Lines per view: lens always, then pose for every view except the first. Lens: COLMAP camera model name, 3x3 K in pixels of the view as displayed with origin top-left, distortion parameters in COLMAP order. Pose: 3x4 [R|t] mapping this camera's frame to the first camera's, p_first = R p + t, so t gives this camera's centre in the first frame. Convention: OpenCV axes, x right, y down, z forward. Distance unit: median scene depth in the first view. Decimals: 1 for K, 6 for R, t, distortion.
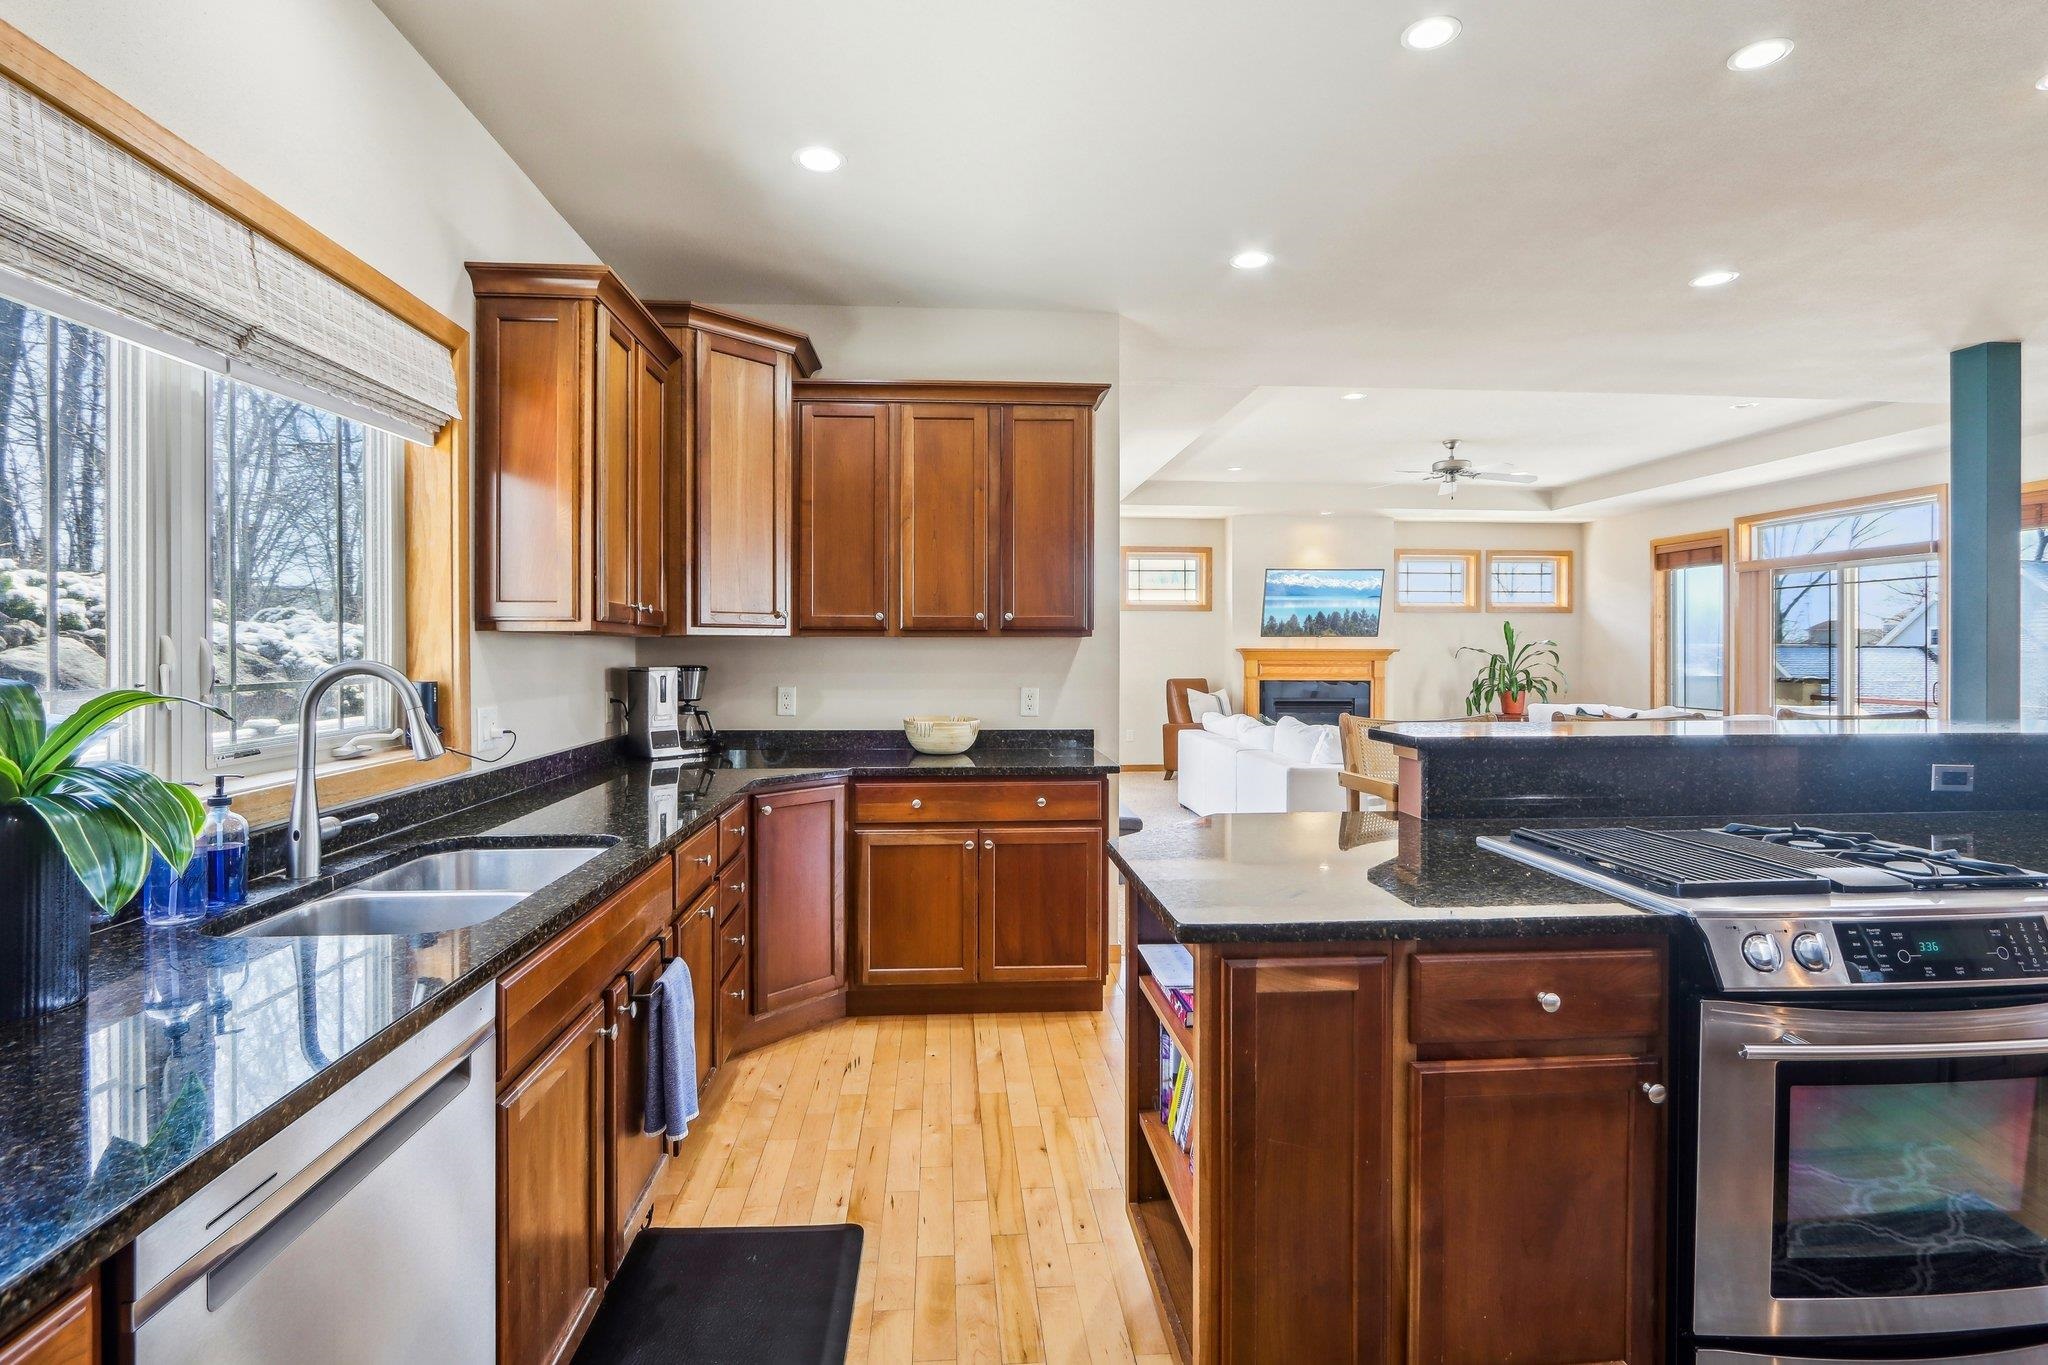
lens RADIAL K [[971.9, 0, 988.1], [0, 971.9, 650.0], [0, 0, 1]] dist [-0.021373, 0.005794]
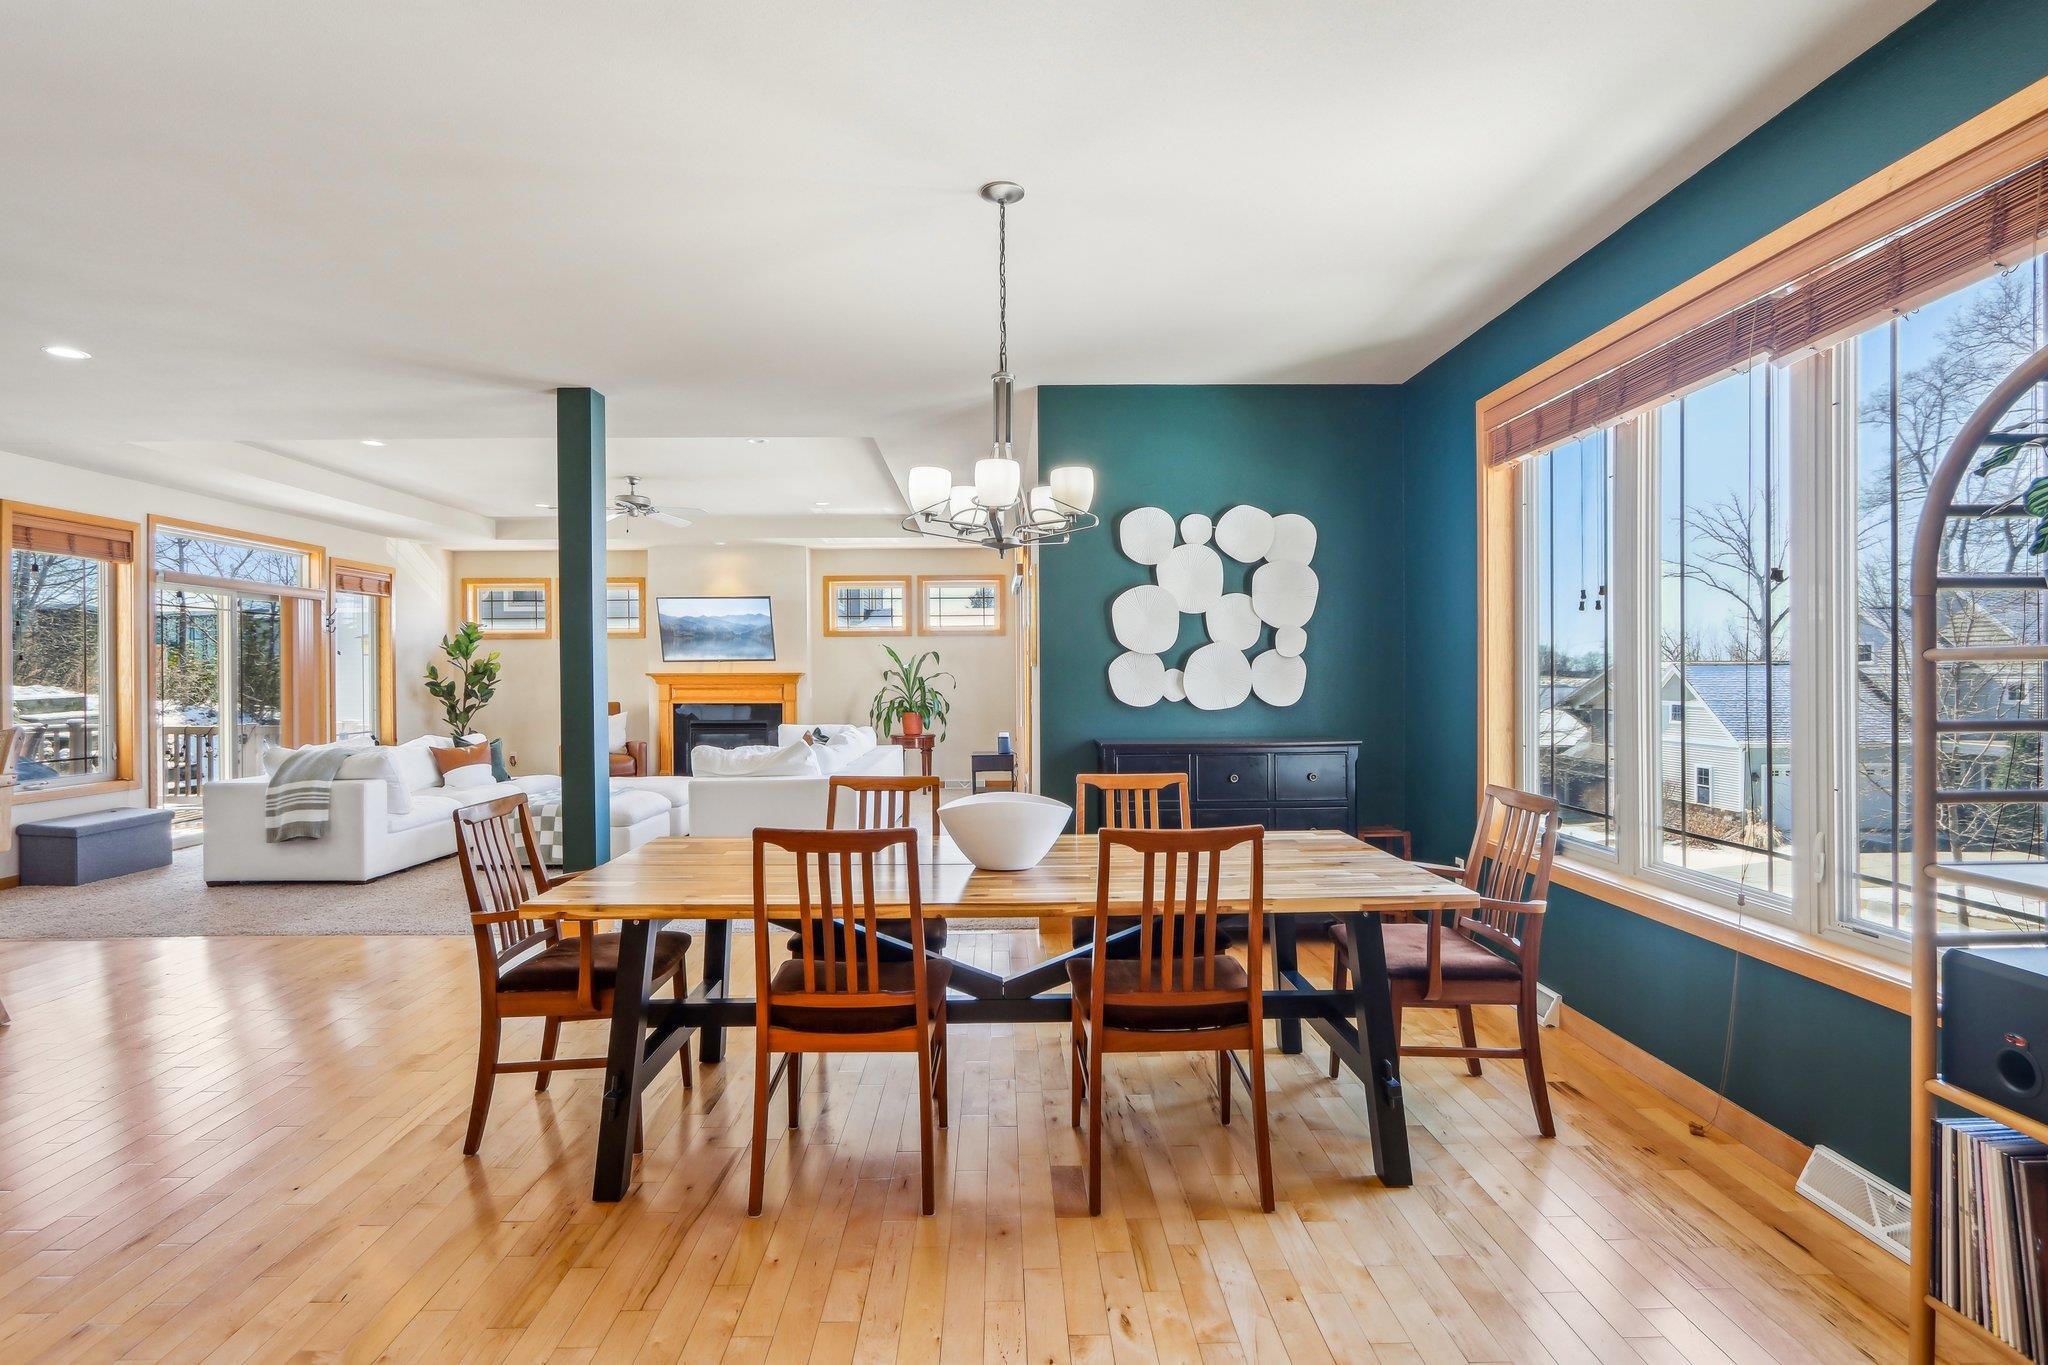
lens RADIAL K [[971.9, 0, 1014.1], [0, 971.9, 681.3], [0, 0, 1]] dist [-0.021373, 0.005794]
pose [[0.998409, -0.012537, -0.054971, 0.677349], [0.012692, 0.999916, 0.002469, 0.009043], [0.054935, -0.003163, 0.998485, -0.035426]]
